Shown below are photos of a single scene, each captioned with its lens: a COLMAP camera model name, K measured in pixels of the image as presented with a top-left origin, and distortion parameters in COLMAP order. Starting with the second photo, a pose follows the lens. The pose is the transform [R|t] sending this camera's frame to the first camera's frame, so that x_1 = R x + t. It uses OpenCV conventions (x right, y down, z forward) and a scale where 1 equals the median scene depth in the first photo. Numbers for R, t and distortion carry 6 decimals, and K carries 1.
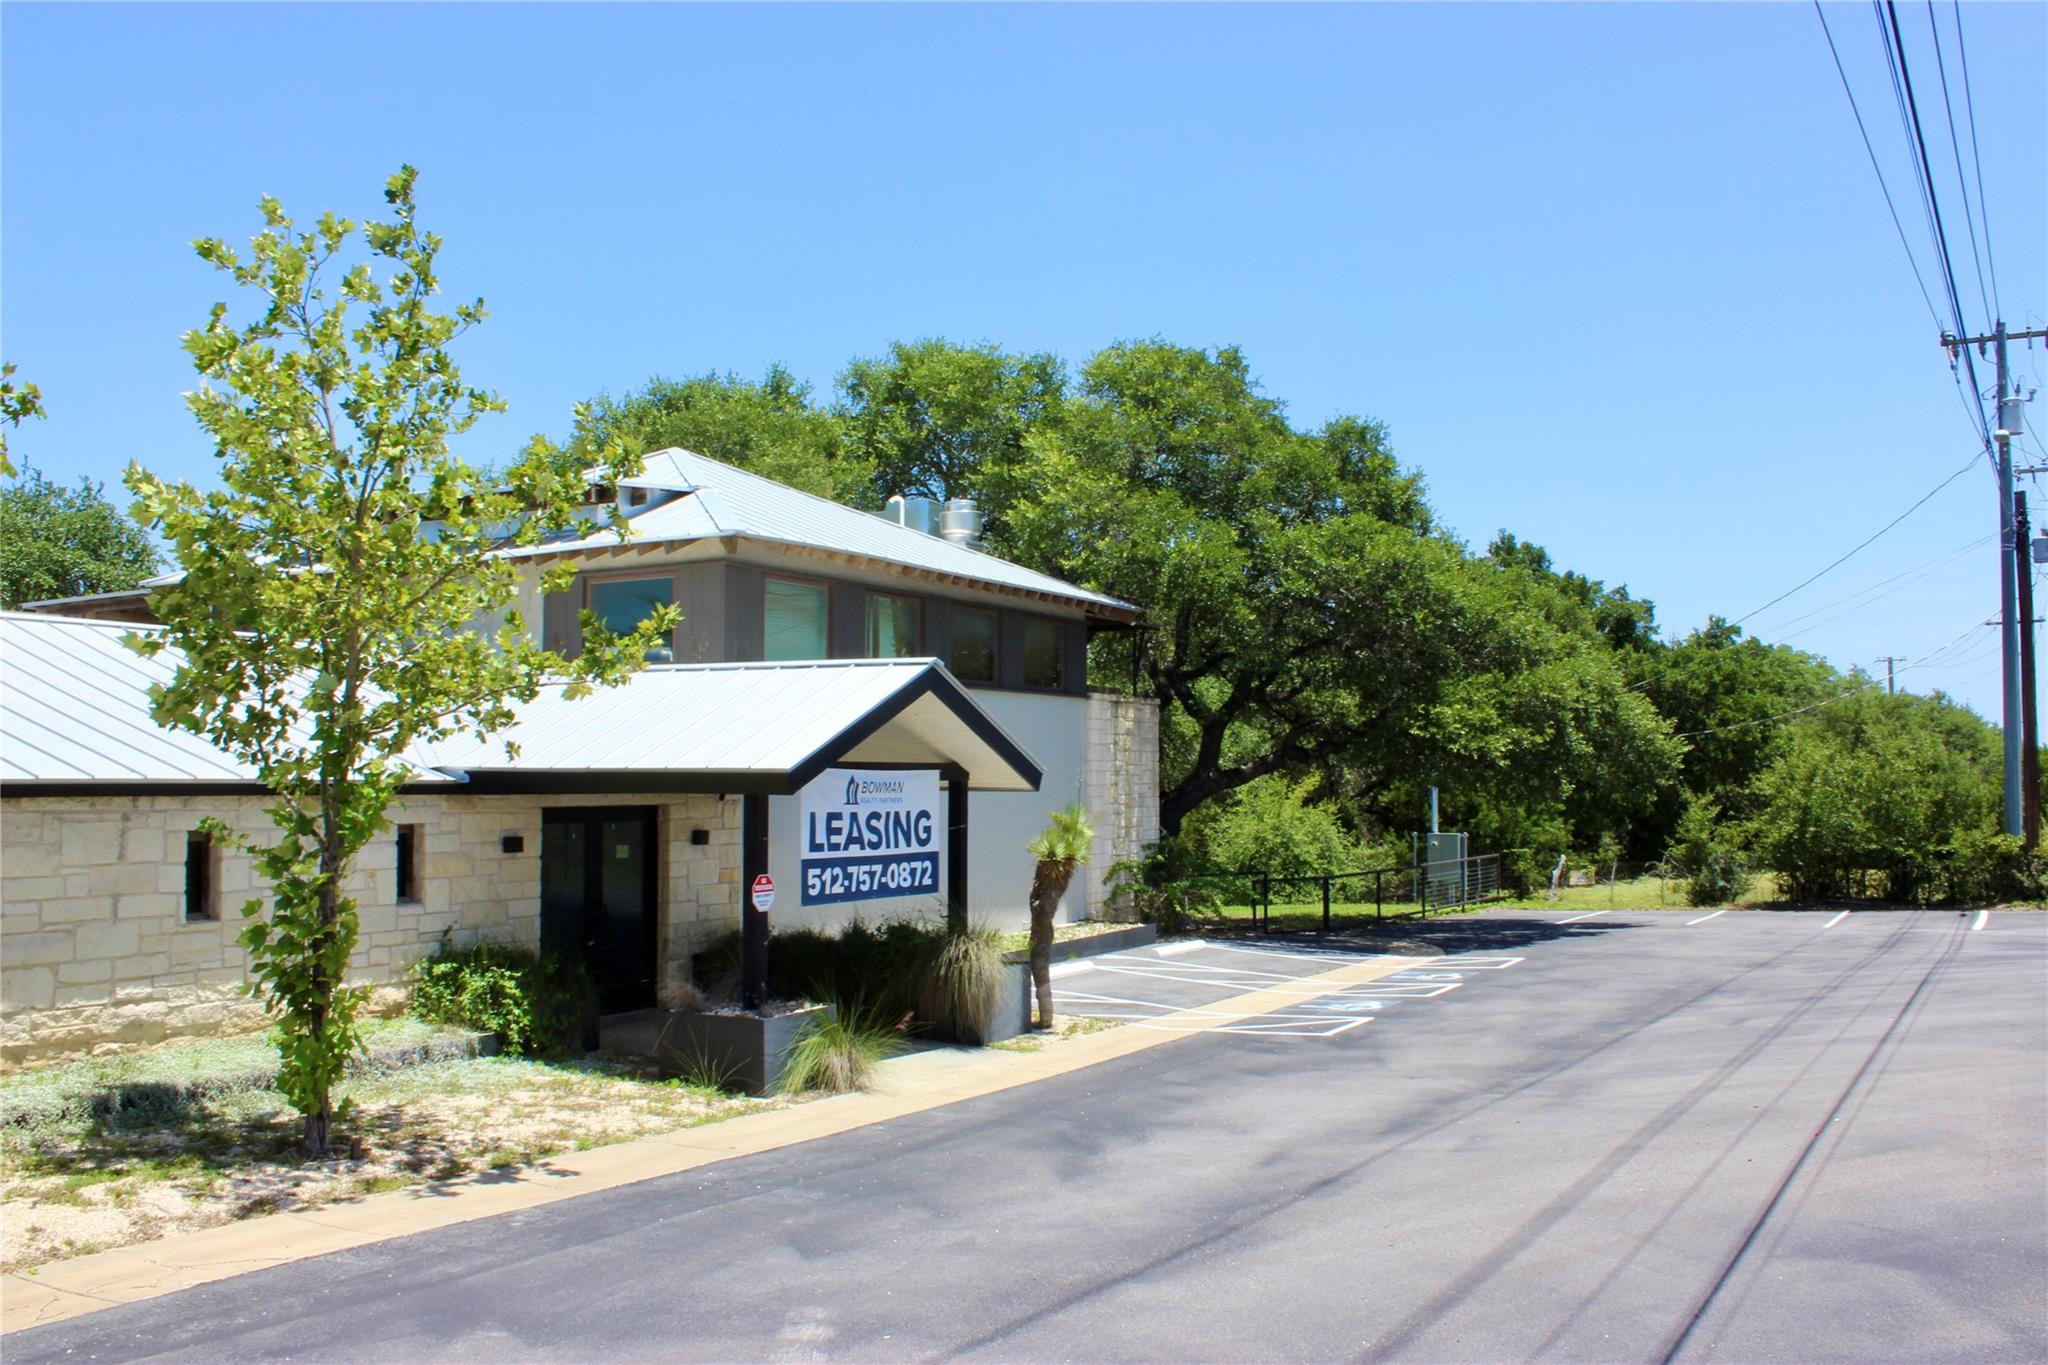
lens RADIAL K [[1649.2, 0, 1024.0], [0, 1649.2, 682.5], [0, 0, 1]] dist [-0.175792, 0.160815]
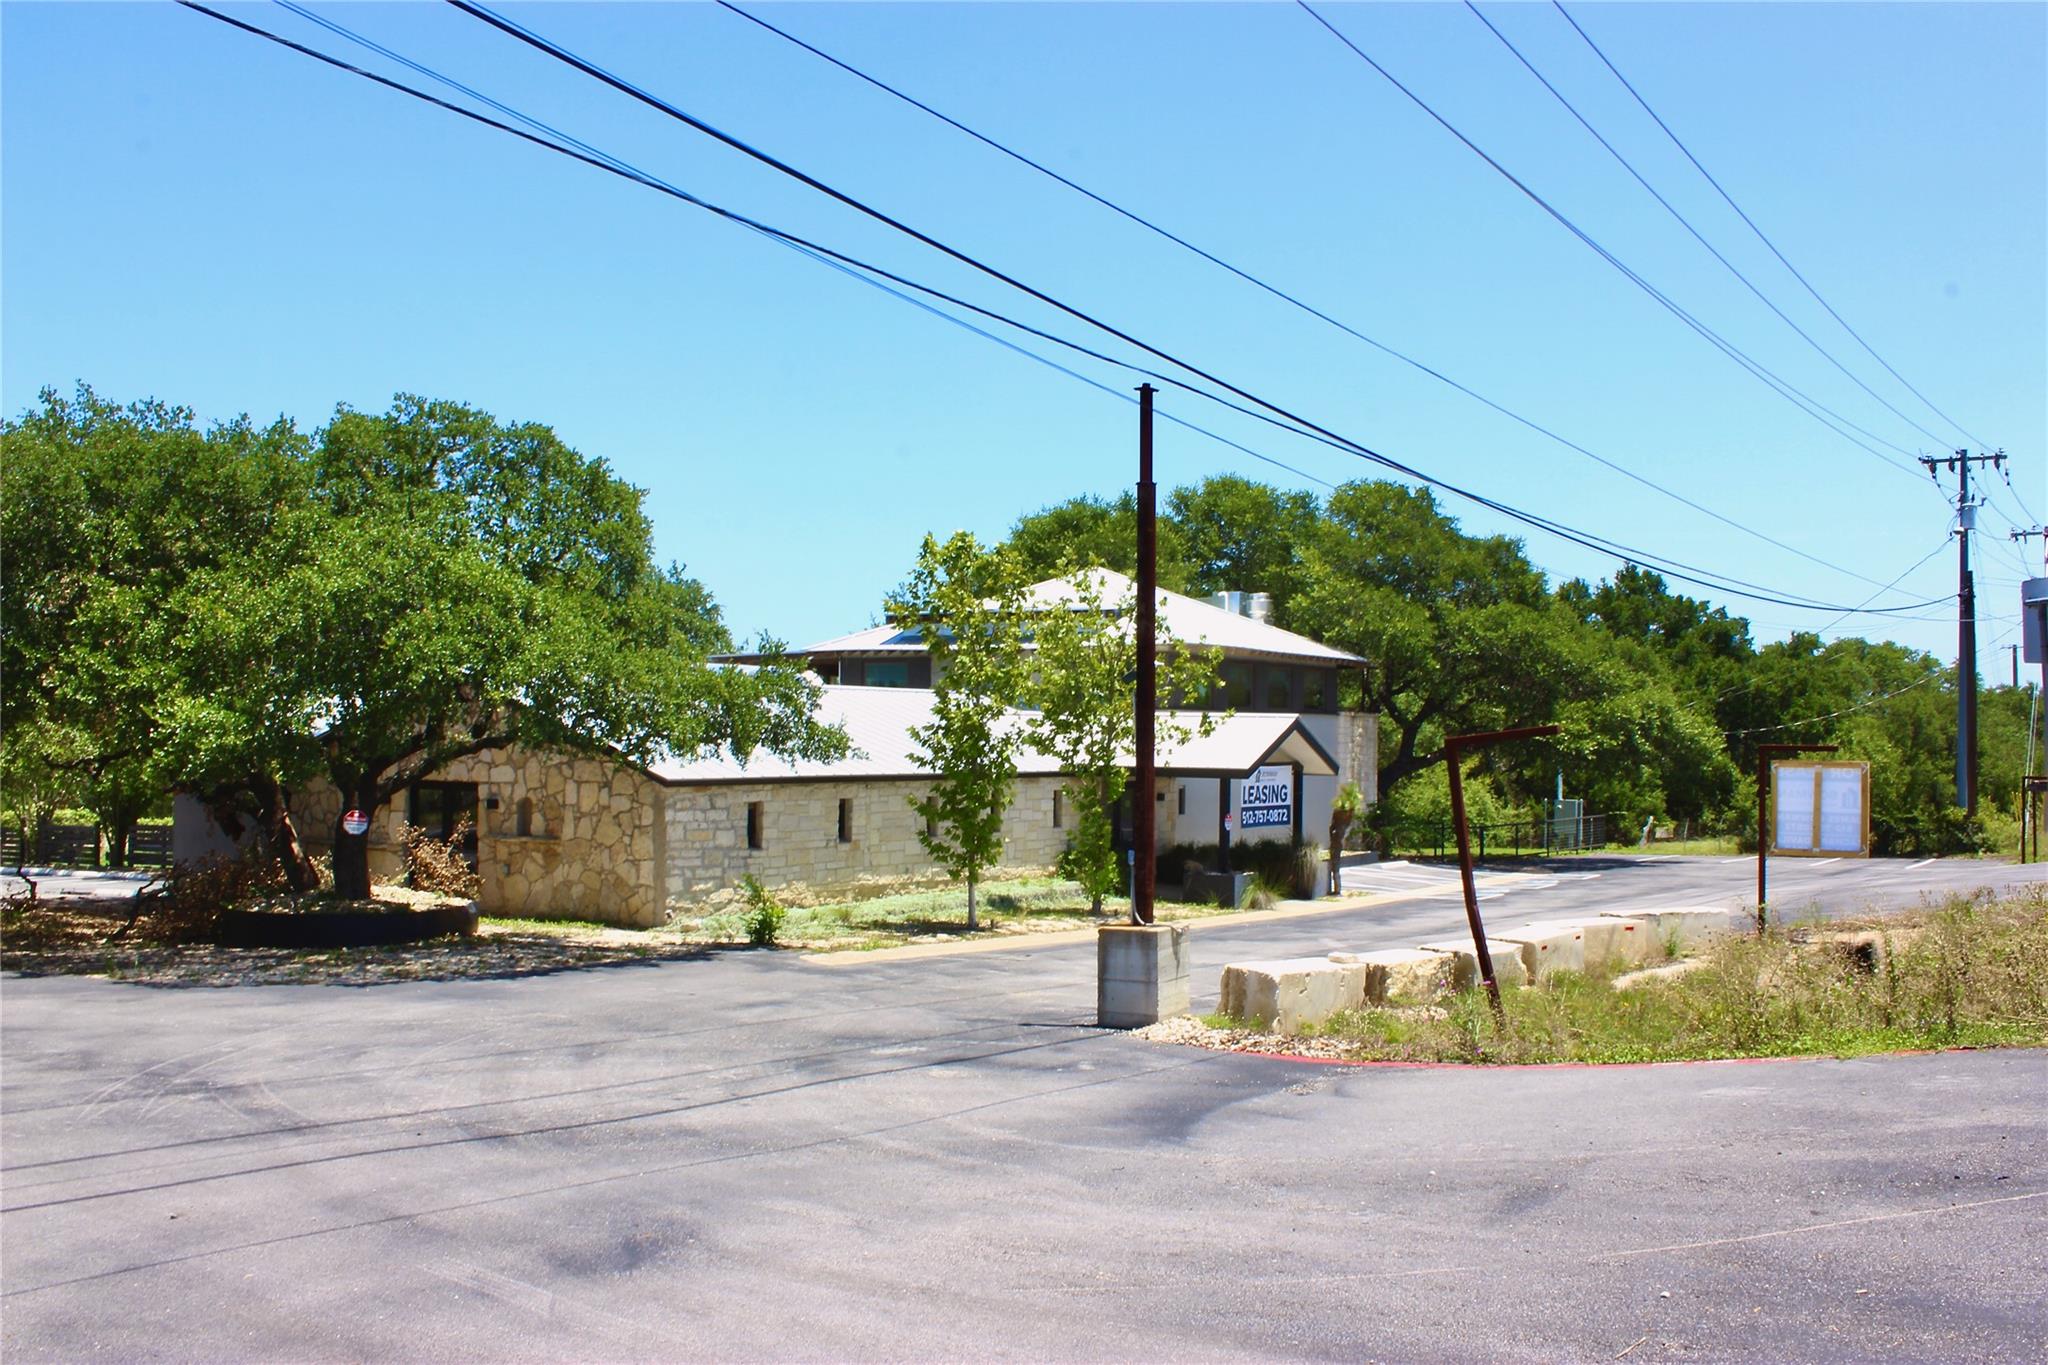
lens RADIAL K [[1649.2, 0, 1024.0], [0, 1649.2, 682.5], [0, 0, 1]] dist [-0.175792, 0.160815]
pose [[0.995403, 0.007557, -0.095481, -0.109352], [-0.005302, 0.999702, 0.023848, -0.056431], [0.095633, -0.023232, 0.995146, -0.618571]]
